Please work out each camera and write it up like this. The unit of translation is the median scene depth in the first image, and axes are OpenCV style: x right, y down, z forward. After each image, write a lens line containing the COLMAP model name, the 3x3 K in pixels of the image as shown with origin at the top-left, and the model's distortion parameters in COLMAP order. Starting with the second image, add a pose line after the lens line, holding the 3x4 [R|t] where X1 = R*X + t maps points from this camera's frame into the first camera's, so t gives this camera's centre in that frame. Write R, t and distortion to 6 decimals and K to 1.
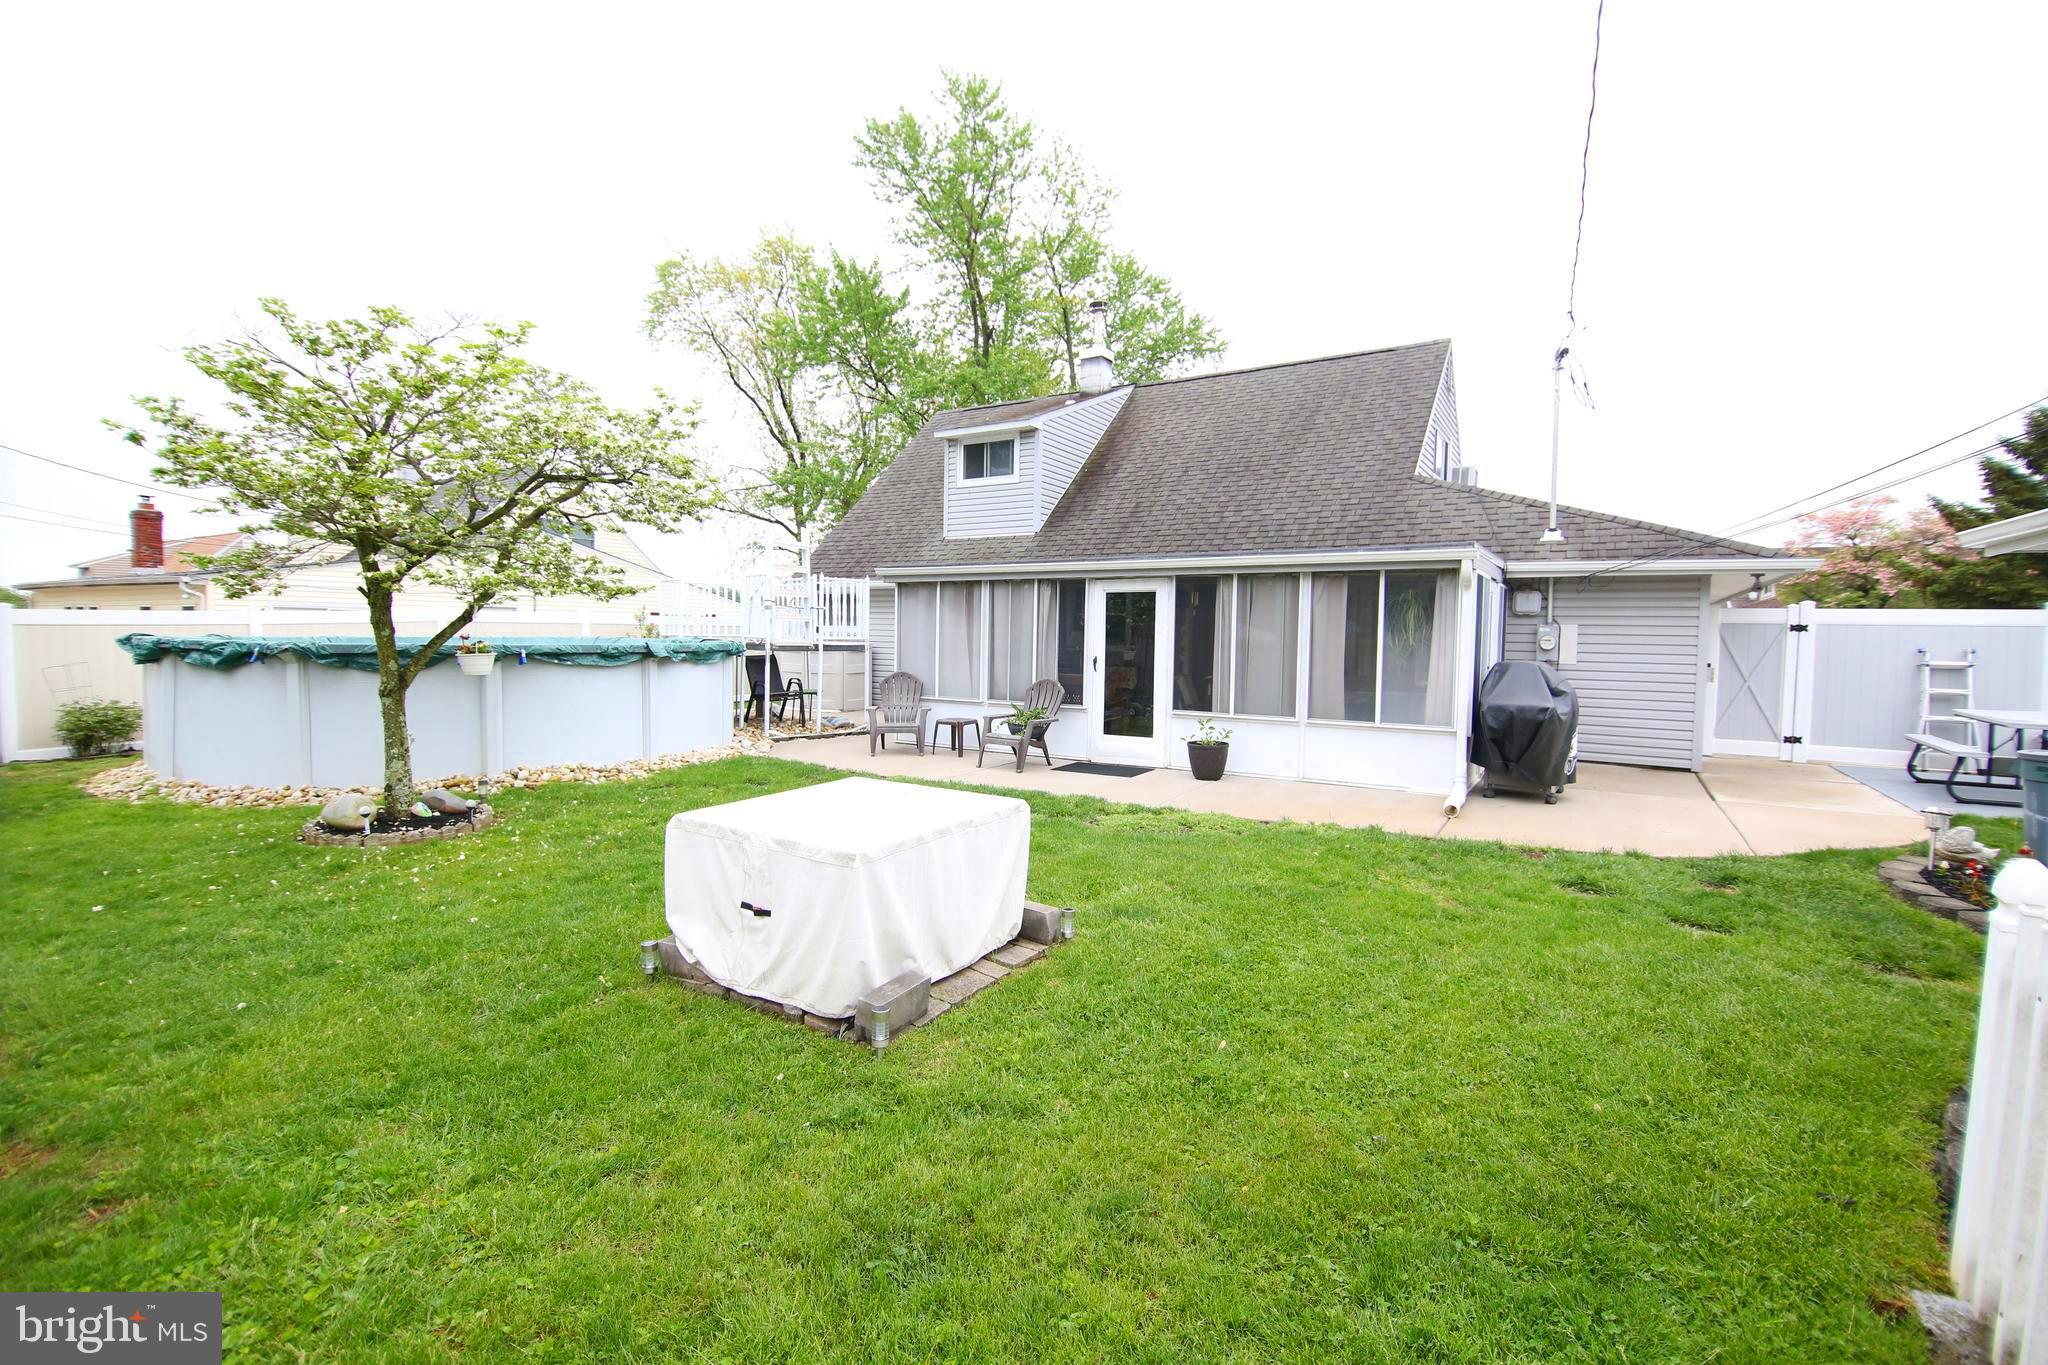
lens RADIAL K [[913.3, 0, 1020.1], [0, 913.3, 672.4], [0, 0, 1]] dist [-0.000697, -0.000191]
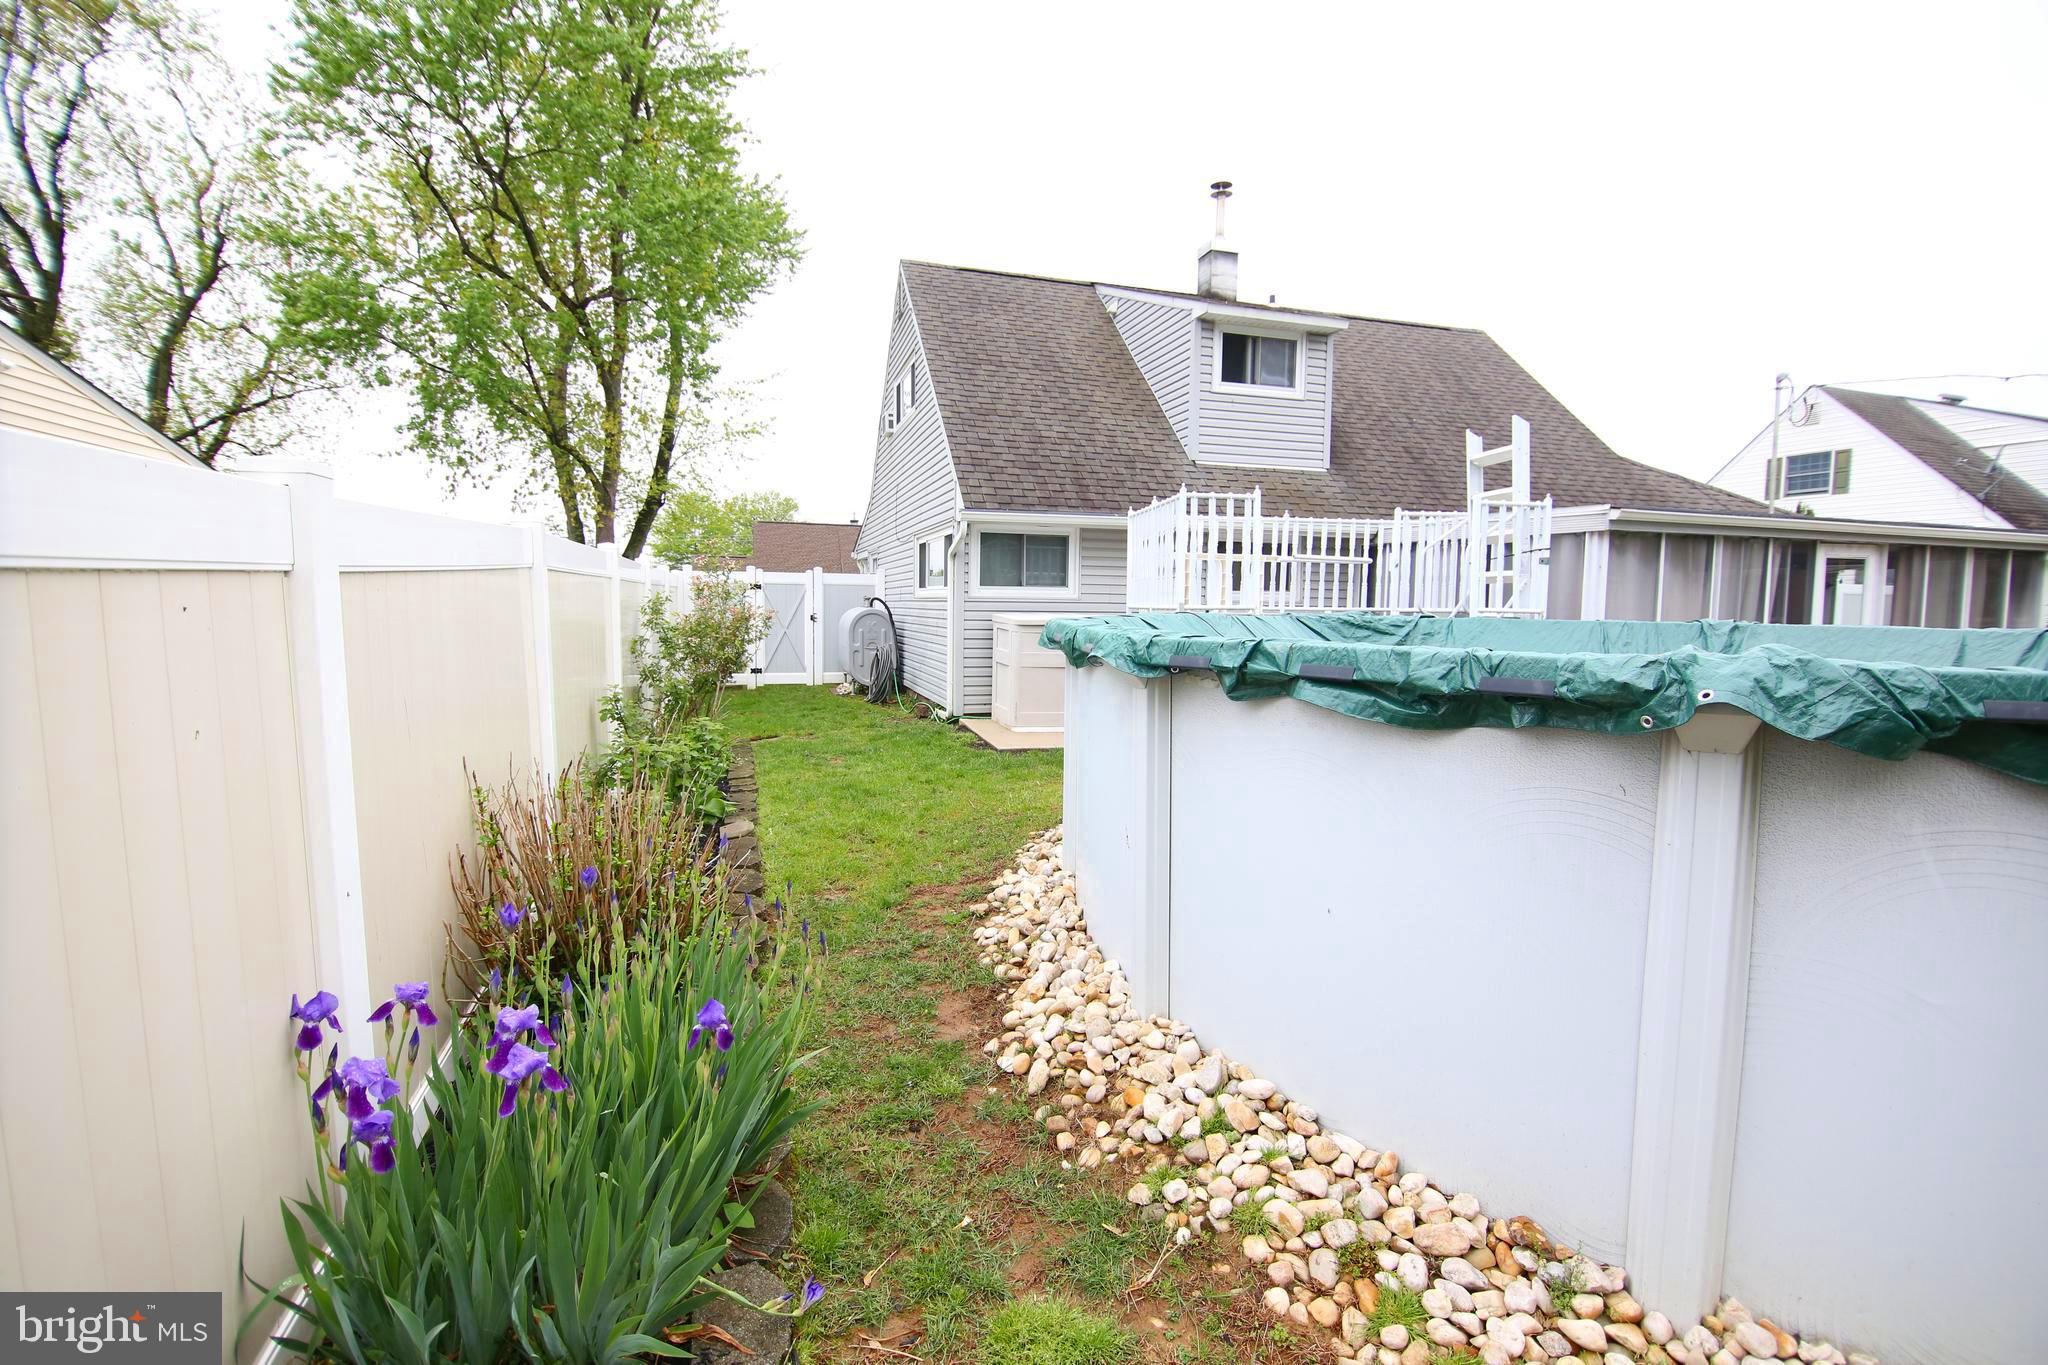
lens RADIAL K [[944.0, 0, 1024.0], [0, 944.0, 682.5], [0, 0, 1]] dist [-0.000246, 0.000104]
pose [[0.642351, -0.068367, 0.763355, -1.047915], [0.023520, 0.997303, 0.069528, -0.039710], [-0.766049, -0.026707, 0.642227, 0.881268]]
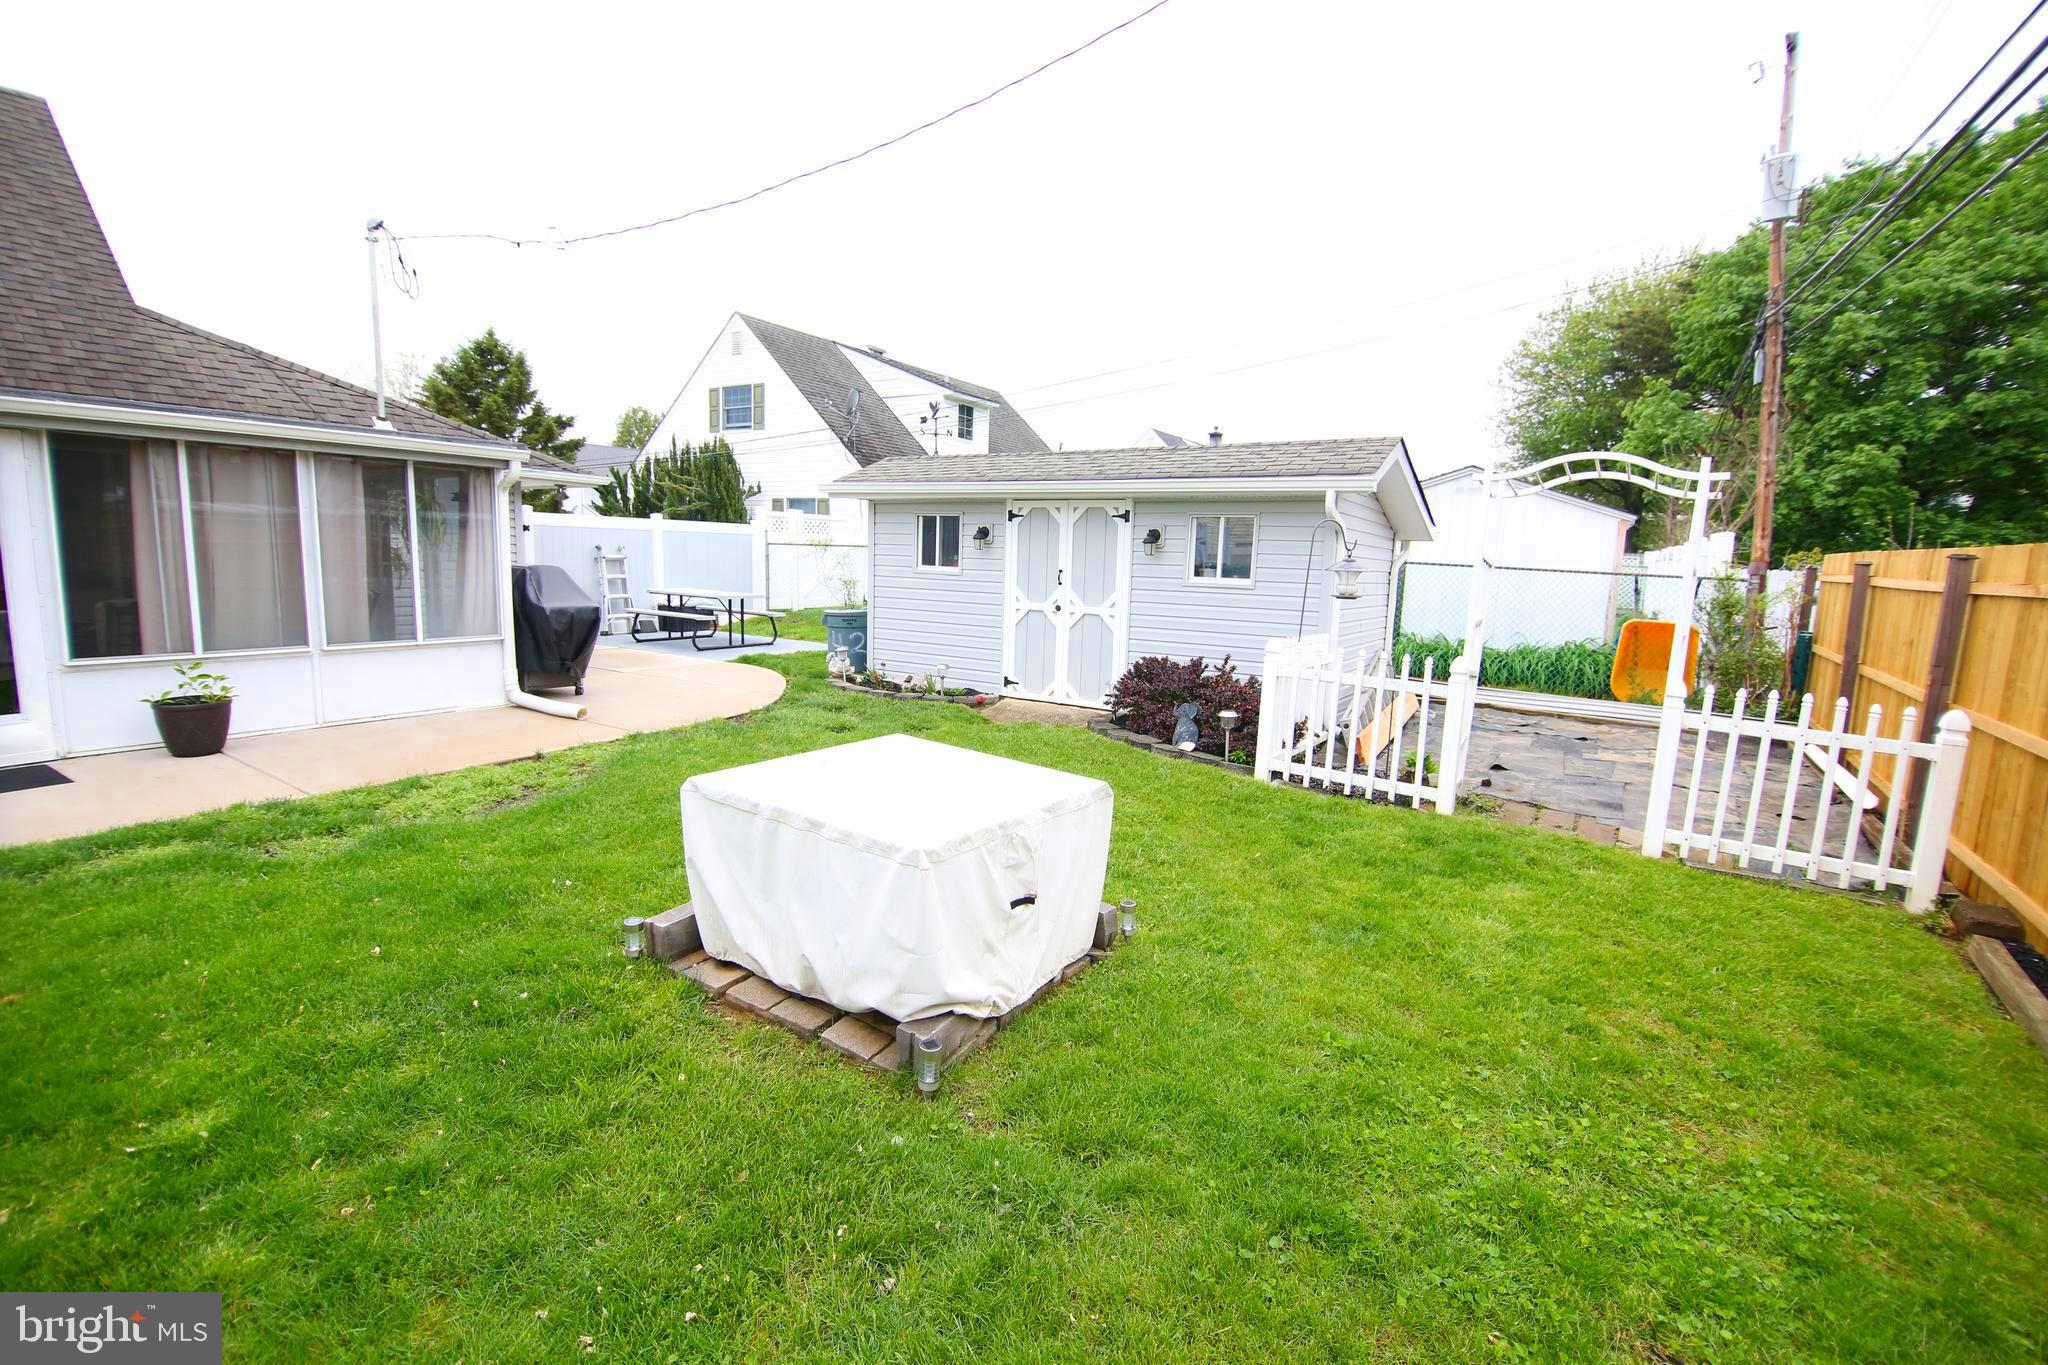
lens RADIAL K [[913.3, 0, 1020.1], [0, 913.3, 672.4], [0, 0, 1]] dist [-0.000697, -0.000191]
pose [[0.014027, -0.144237, 0.989444, -0.446899], [0.014084, 0.989471, 0.144042, -0.030055], [-0.999802, 0.011914, 0.015911, 0.400560]]
